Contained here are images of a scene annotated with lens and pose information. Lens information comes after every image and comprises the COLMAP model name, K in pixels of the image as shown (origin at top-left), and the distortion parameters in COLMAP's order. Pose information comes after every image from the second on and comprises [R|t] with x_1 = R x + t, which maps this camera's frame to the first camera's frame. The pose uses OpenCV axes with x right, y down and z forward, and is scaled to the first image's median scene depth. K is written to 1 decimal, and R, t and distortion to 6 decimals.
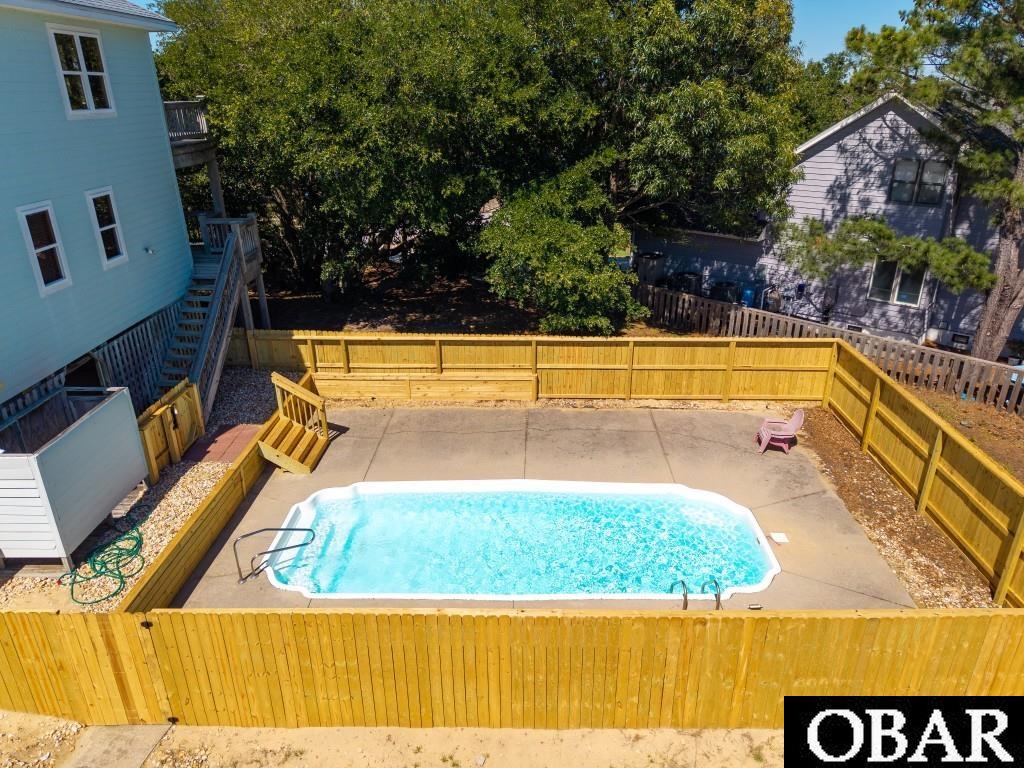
lens RADIAL K [[683.1, 0, 515.8], [0, 683.1, 384.8], [0, 0, 1]] dist [0.025703, -0.026139]
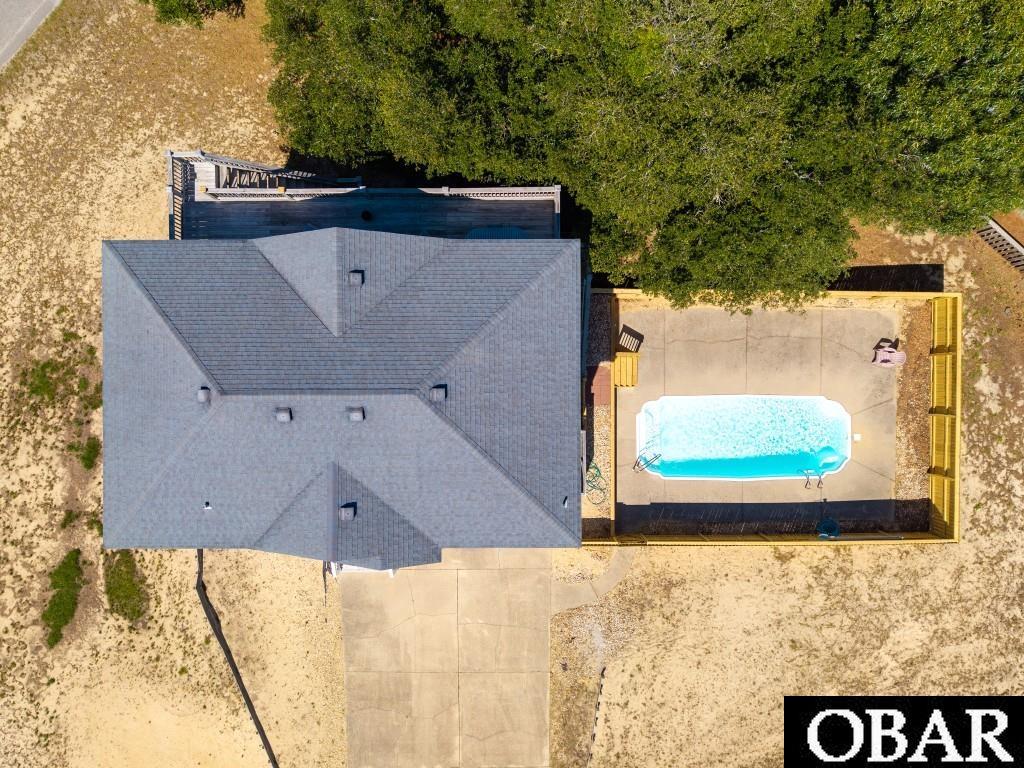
lens RADIAL K [[683.1, 0, 515.8], [0, 683.1, 384.8], [0, 0, 1]] dist [0.025703, -0.026139]
pose [[0.999819, -0.019010, -0.001109, -0.621300], [0.008507, 0.393800, 0.919157, -1.622956], [-0.017036, -0.918999, 0.393890, 0.225922]]
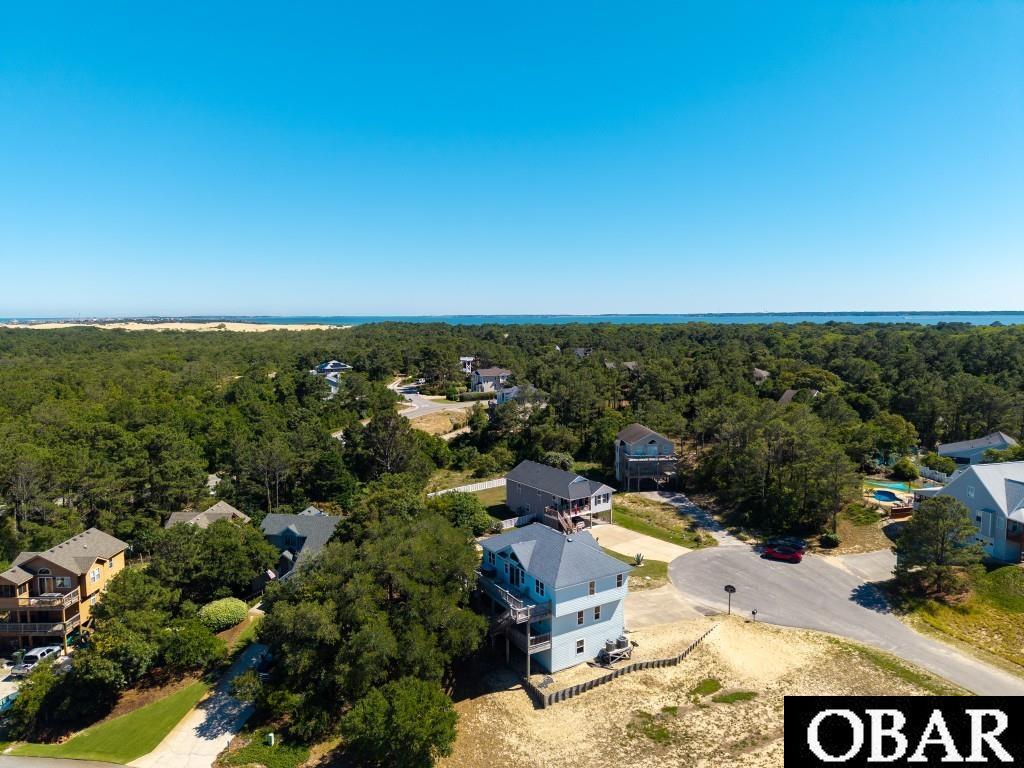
lens RADIAL K [[686.9, 0, 515.0], [0, 686.9, 369.3], [0, 0, 1]] dist [0.015055, -0.007475]
pose [[-0.536309, -0.060979, 0.841816, -4.469303], [0.340394, 0.897050, 0.281840, -2.790500], [-0.772337, 0.437702, -0.460339, 2.427850]]
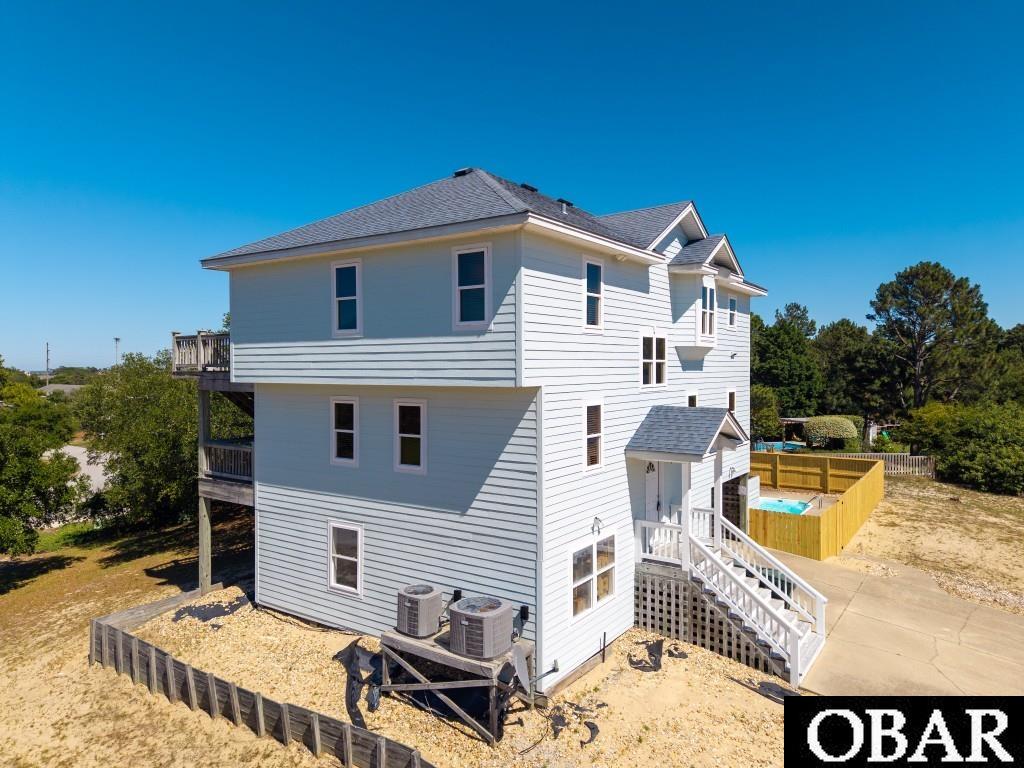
lens RADIAL K [[686.9, 0, 515.0], [0, 686.9, 369.3], [0, 0, 1]] dist [0.015055, -0.007475]
pose [[0.552284, 0.004252, 0.833645, -2.023112], [0.326255, 0.919125, -0.220830, 0.012016], [-0.767163, 0.393942, 0.506231, 0.189290]]
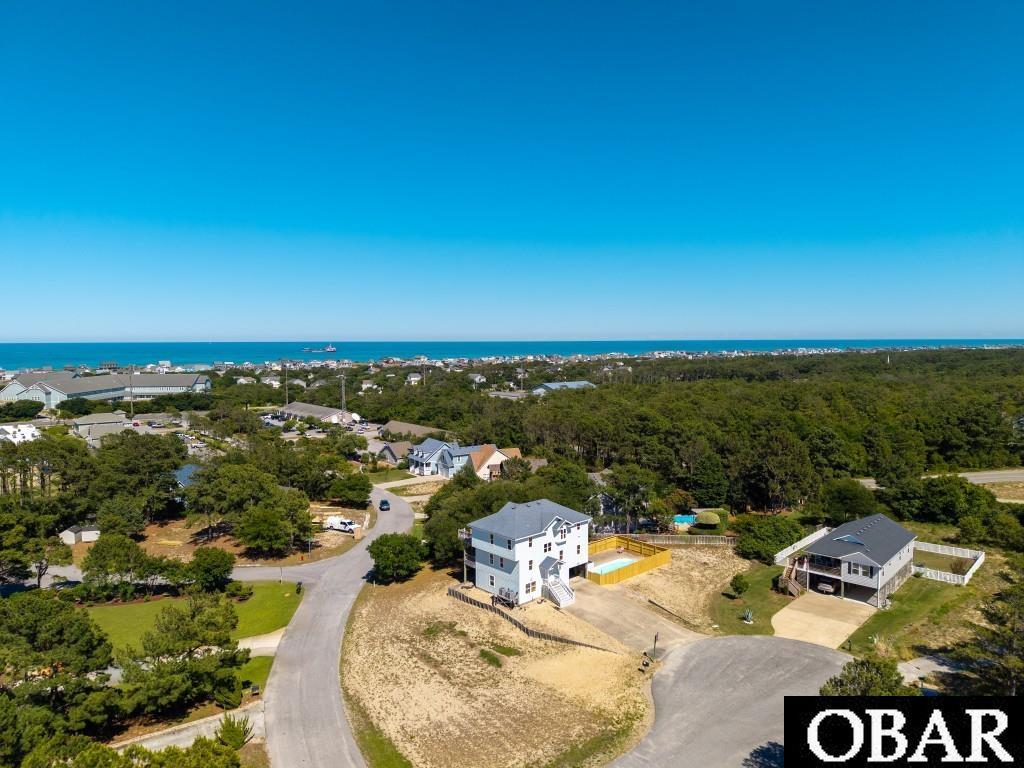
lens RADIAL K [[685.0, 0, 515.1], [0, 685.0, 350.8], [0, 0, 1]] dist [0.007722, 0.000635]
pose [[0.718745, -0.007211, 0.695237, -5.097397], [0.271884, 0.923237, -0.271501, -0.198443], [-0.639910, 0.384163, 0.665533, -3.613984]]
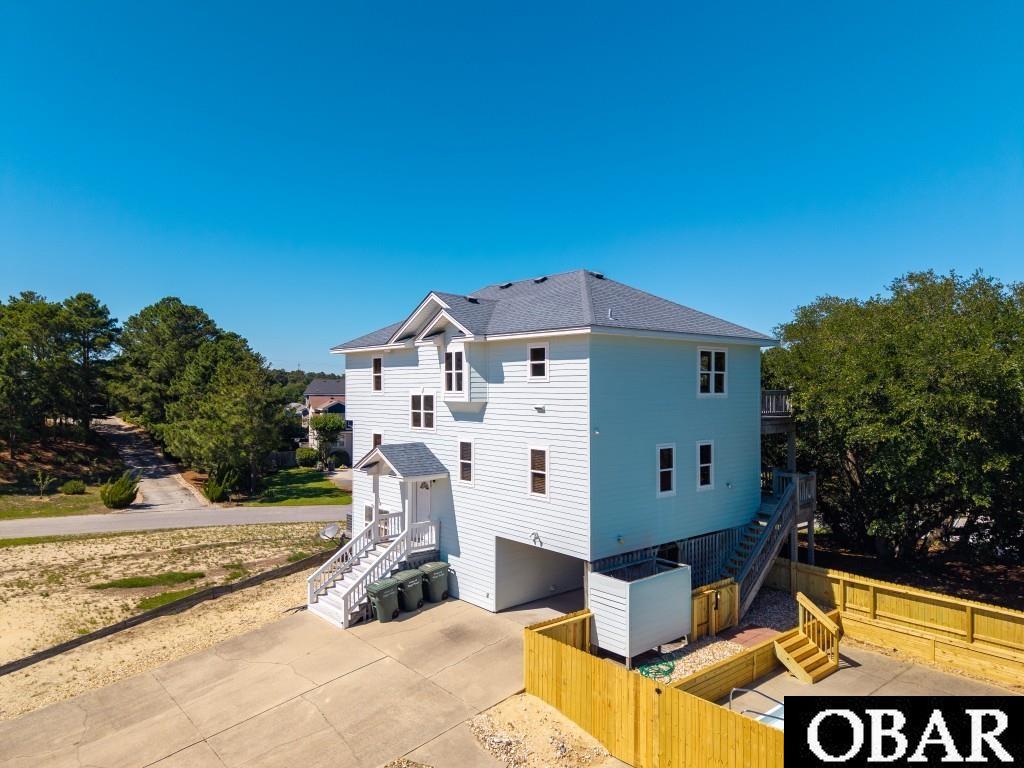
lens RADIAL K [[686.9, 0, 515.0], [0, 686.9, 369.3], [0, 0, 1]] dist [0.015055, -0.007475]
pose [[0.667440, -0.010862, -0.744584, 0.232571], [-0.298228, 0.912306, -0.280638, 0.116875], [0.682337, 0.409365, 0.605670, -0.263333]]
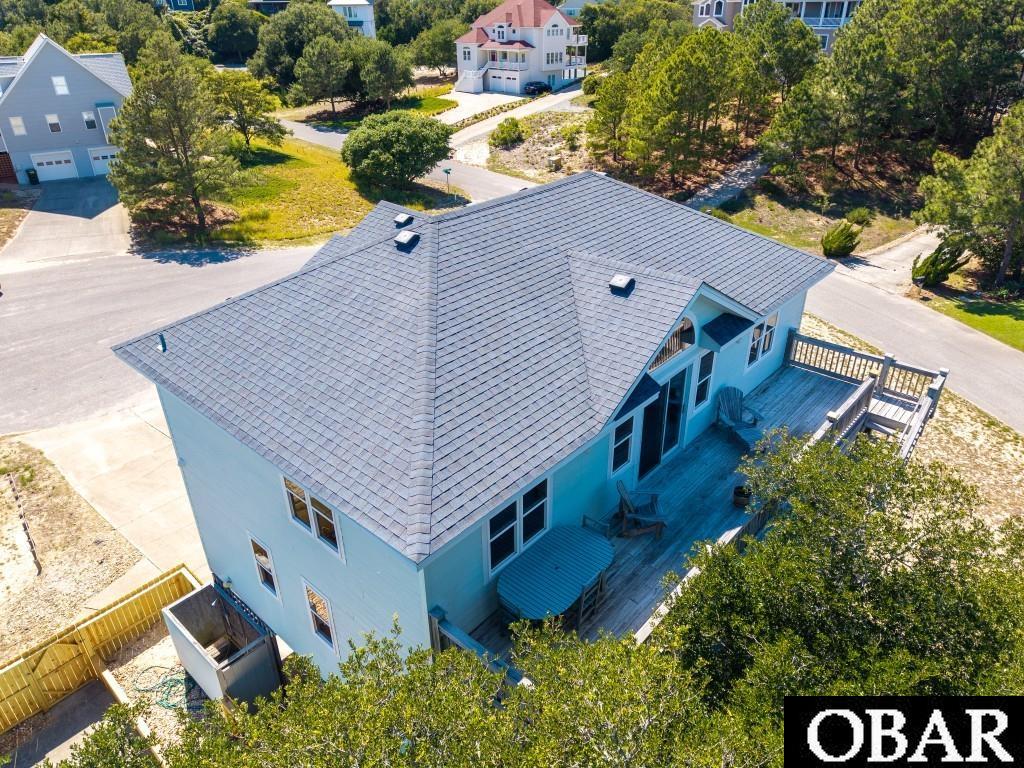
lens RADIAL K [[683.6, 0, 509.3], [0, 683.6, 378.8], [0, 0, 1]] dist [0.038662, -0.035319]
pose [[-0.658428, 0.377316, -0.651233, -0.243549], [-0.282037, 0.678522, 0.678280, -1.013808], [0.697801, 0.630271, -0.340341, 1.143257]]
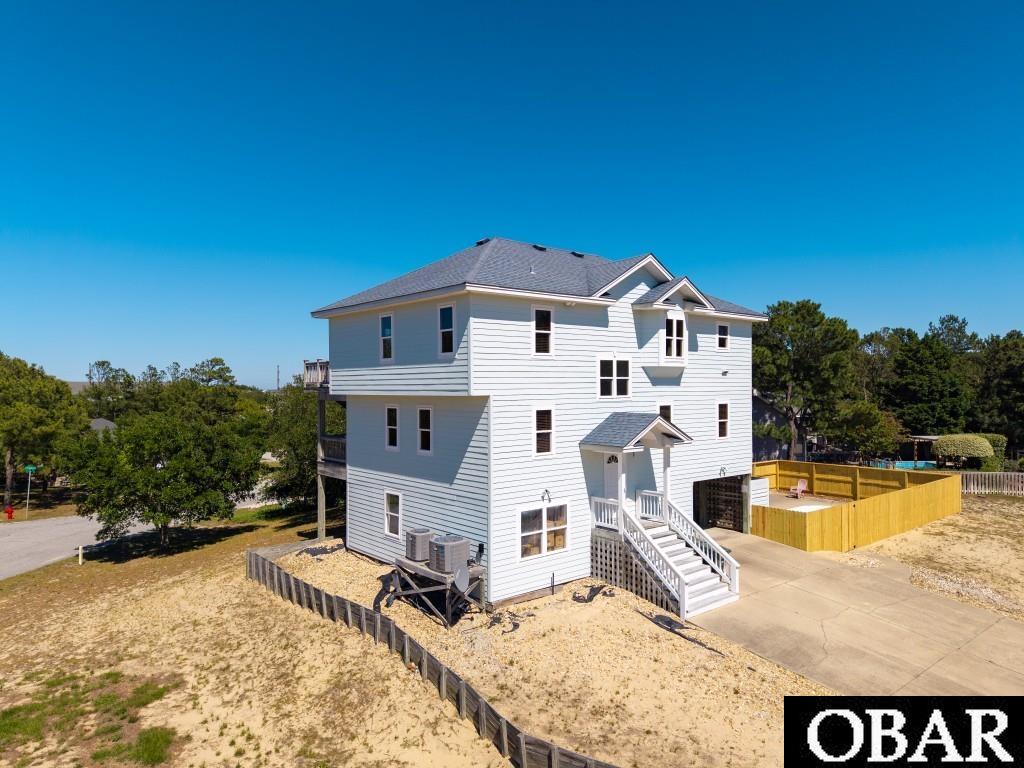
lens RADIAL K [[683.6, 0, 509.3], [0, 683.6, 378.8], [0, 0, 1]] dist [0.038662, -0.035319]
pose [[0.757379, 0.010595, 0.652889, -2.087064], [0.256727, 0.914515, -0.312655, 0.213615], [-0.600390, 0.404413, 0.689915, -0.266216]]
